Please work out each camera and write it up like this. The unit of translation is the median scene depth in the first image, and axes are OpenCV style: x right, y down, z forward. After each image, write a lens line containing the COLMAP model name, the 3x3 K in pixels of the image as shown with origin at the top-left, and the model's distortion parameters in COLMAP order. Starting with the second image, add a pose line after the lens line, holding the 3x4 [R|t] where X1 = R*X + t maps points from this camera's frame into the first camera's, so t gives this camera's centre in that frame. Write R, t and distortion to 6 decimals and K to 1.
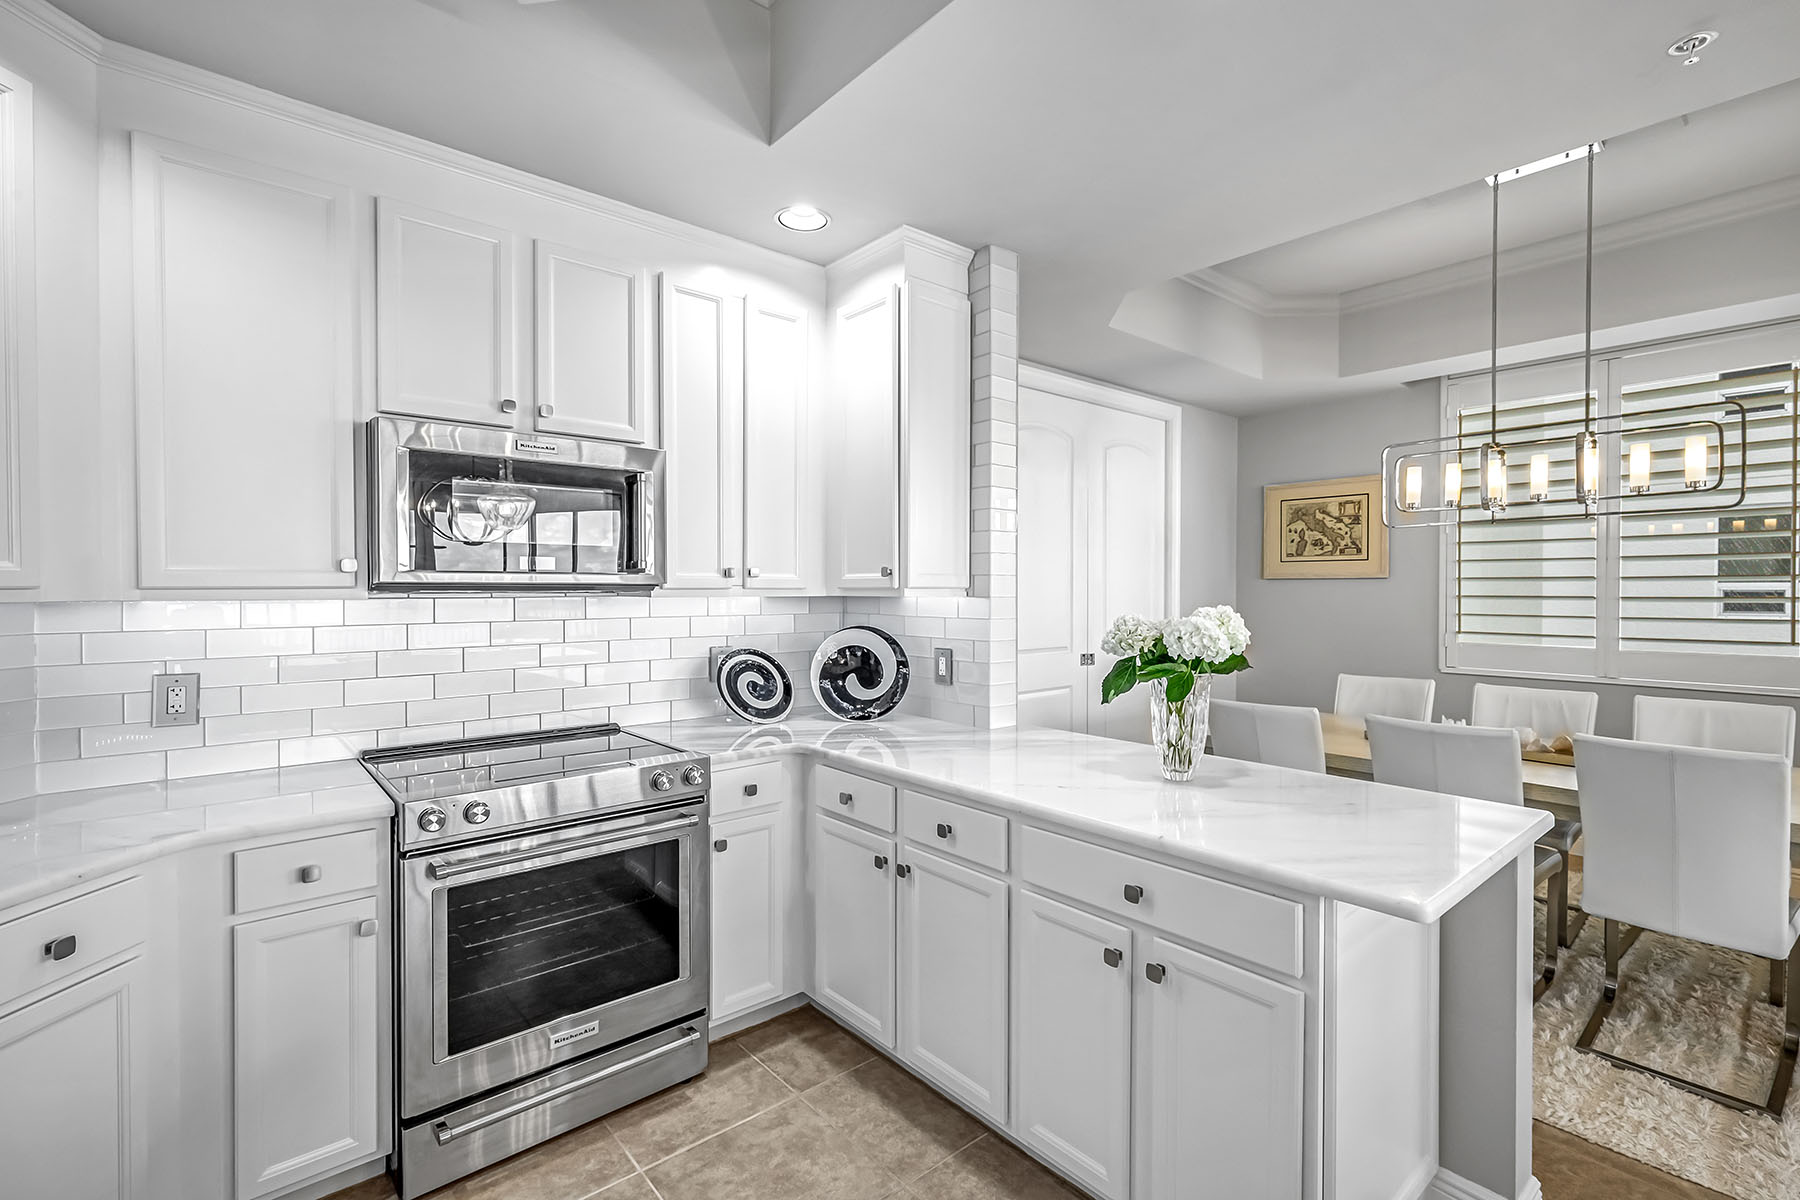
lens RADIAL K [[814.8, 0, 899.9], [0, 814.8, 595.2], [0, 0, 1]] dist [0.004289, 0.000099]
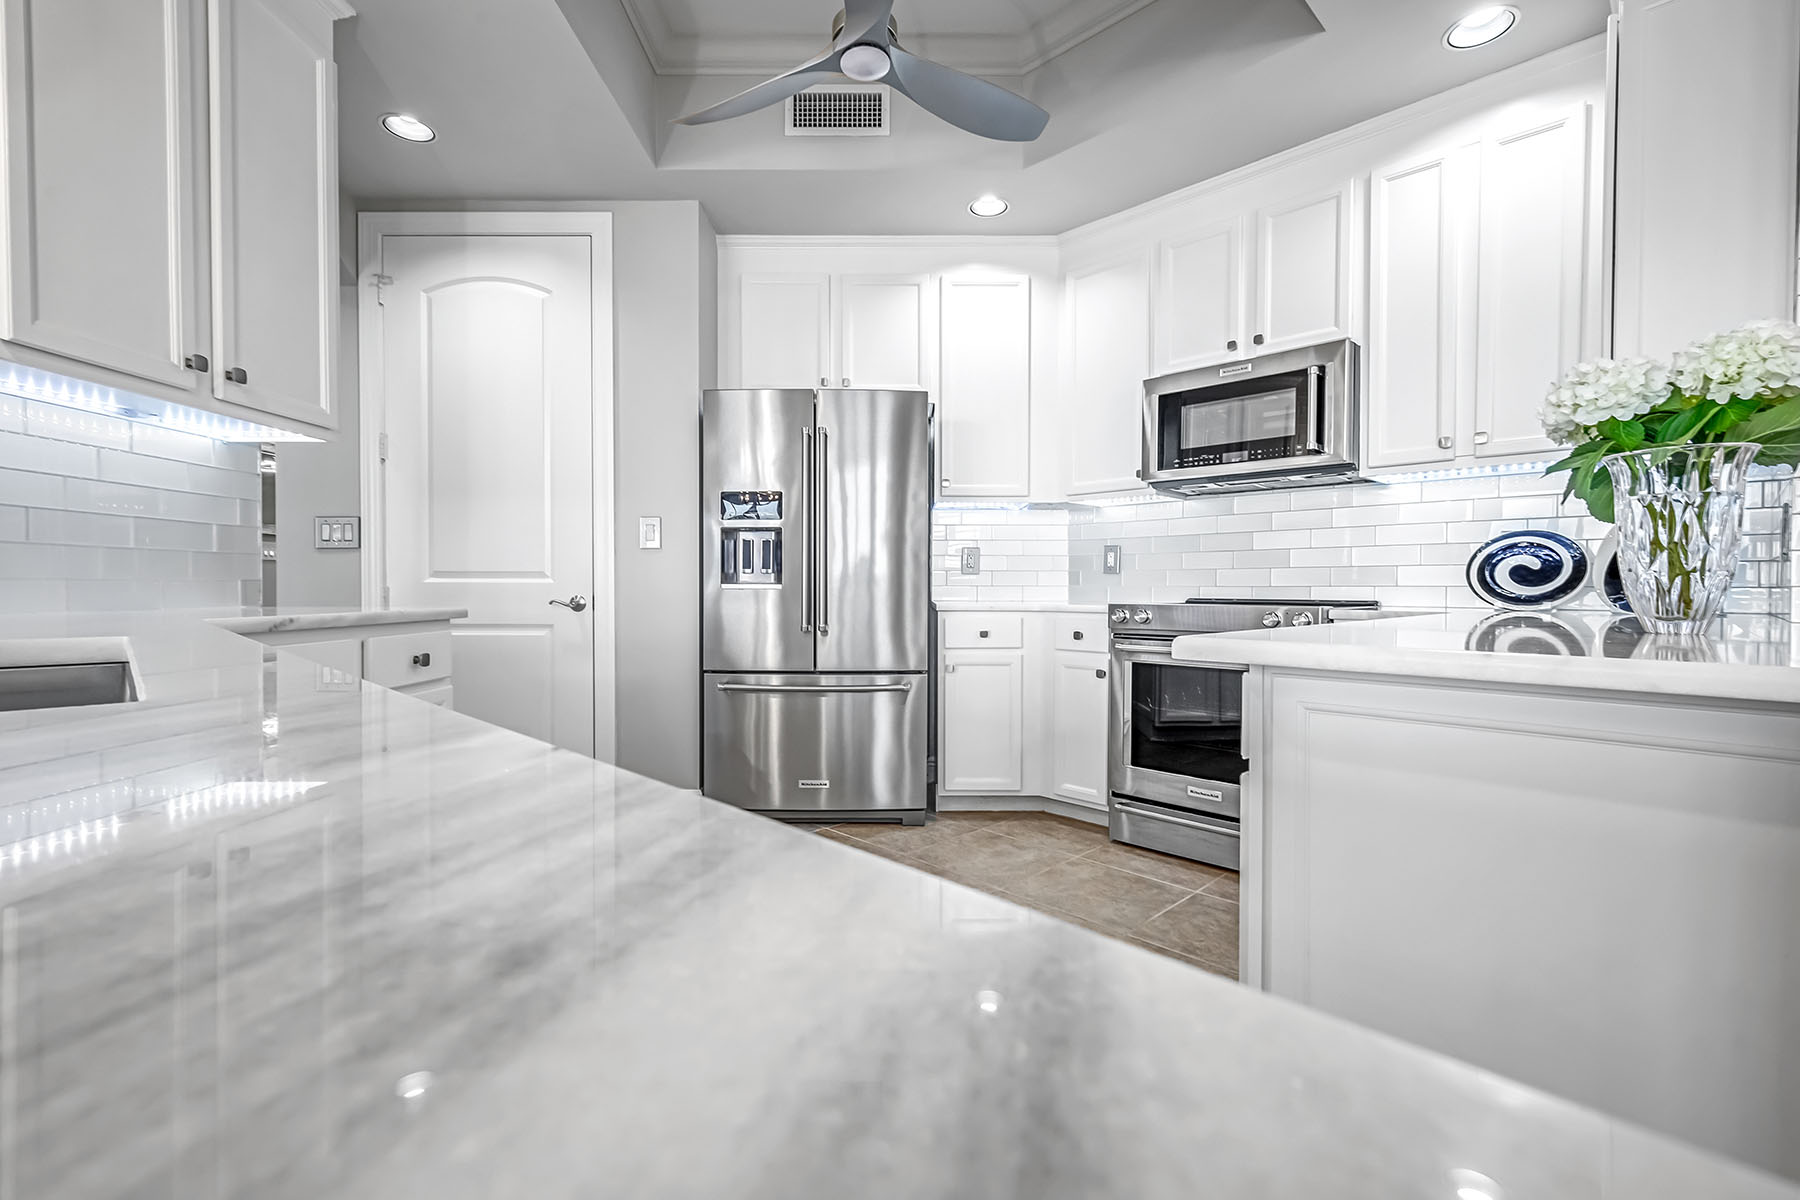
lens RADIAL K [[814.8, 0, 899.9], [0, 814.8, 595.2], [0, 0, 1]] dist [0.004289, 0.000099]
pose [[0.058425, 0.012672, -0.998211, 0.742247], [-0.009087, 0.999885, 0.012161, 0.151568], [0.998250, 0.008360, 0.058533, 0.319505]]
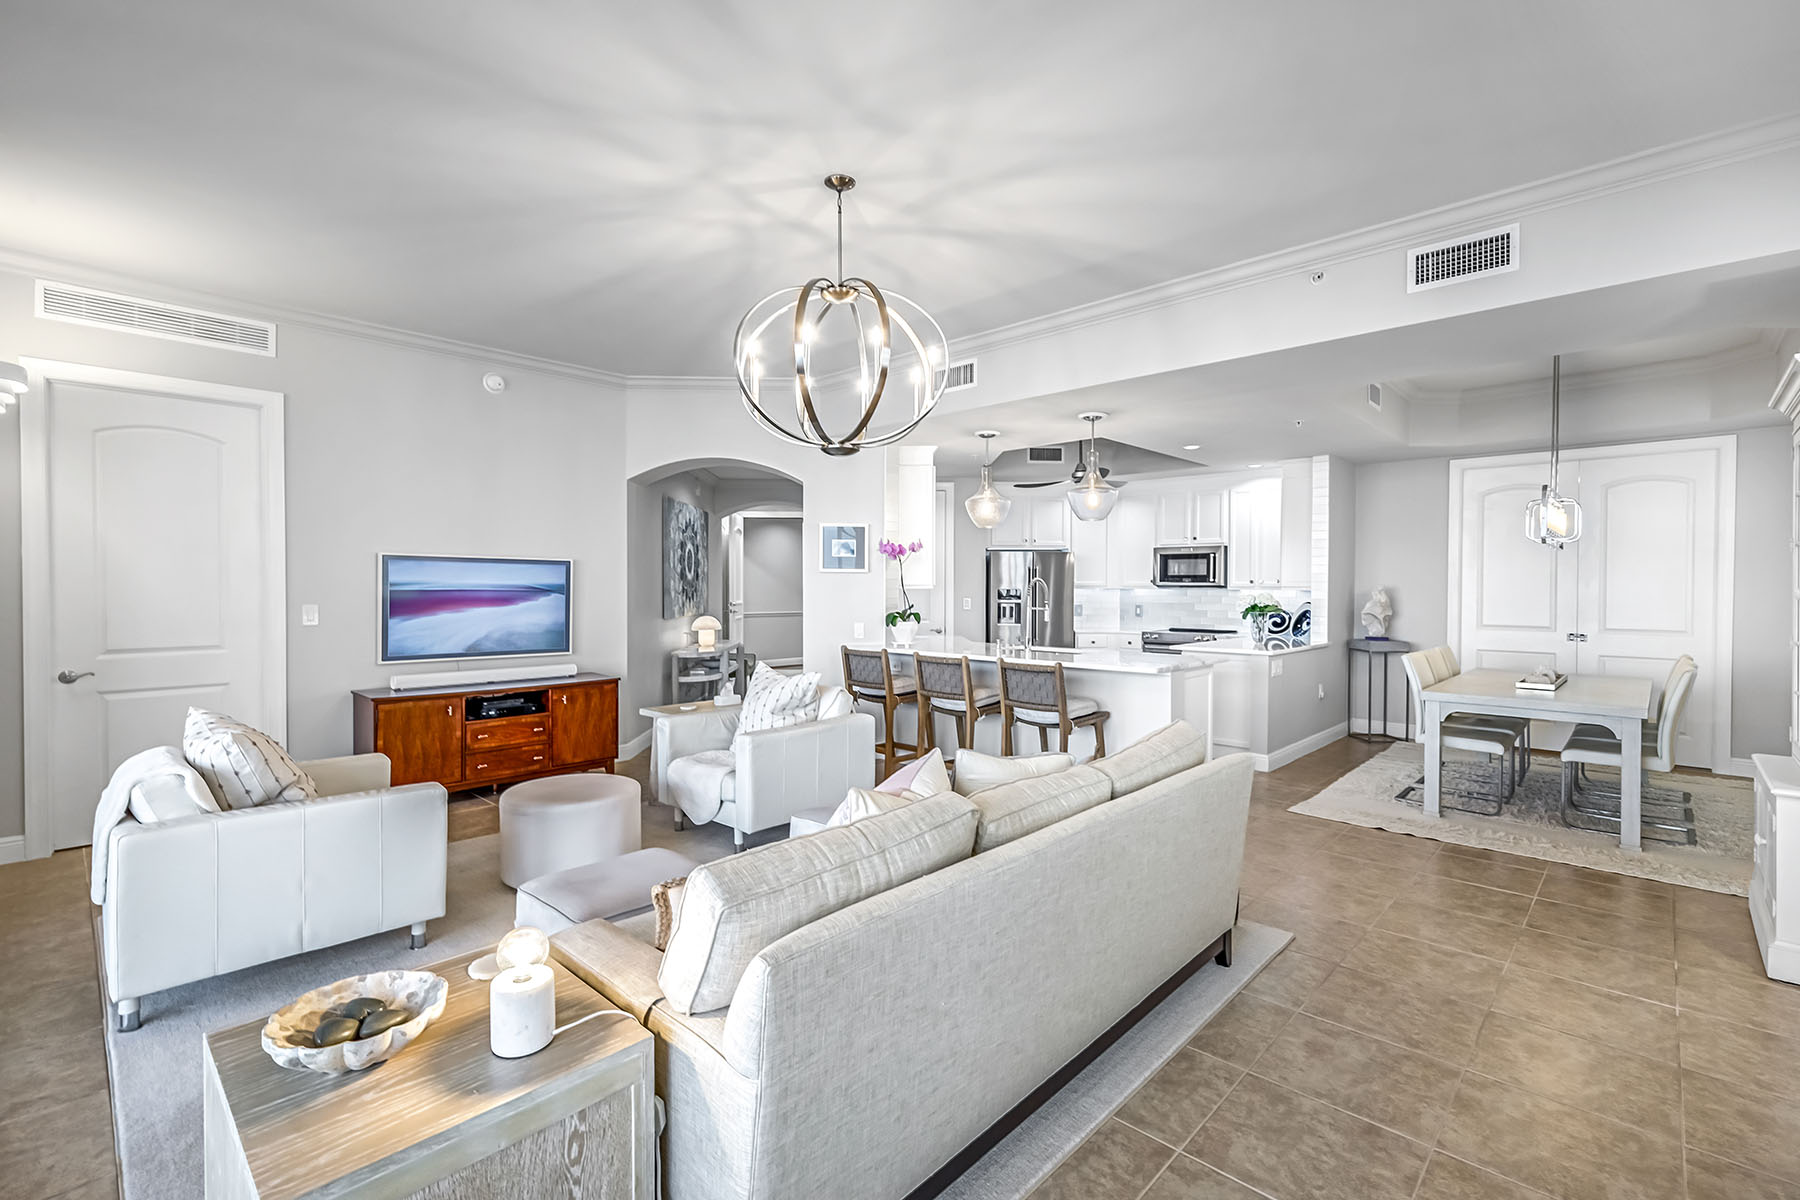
lens RADIAL K [[814.8, 0, 899.9], [0, 814.8, 595.2], [0, 0, 1]] dist [0.004289, 0.000099]
pose [[0.087956, 0.015492, -0.996004, 2.776829], [-0.009954, 0.999843, 0.014673, -0.009423], [0.996075, 0.008623, 0.088097, -0.576415]]
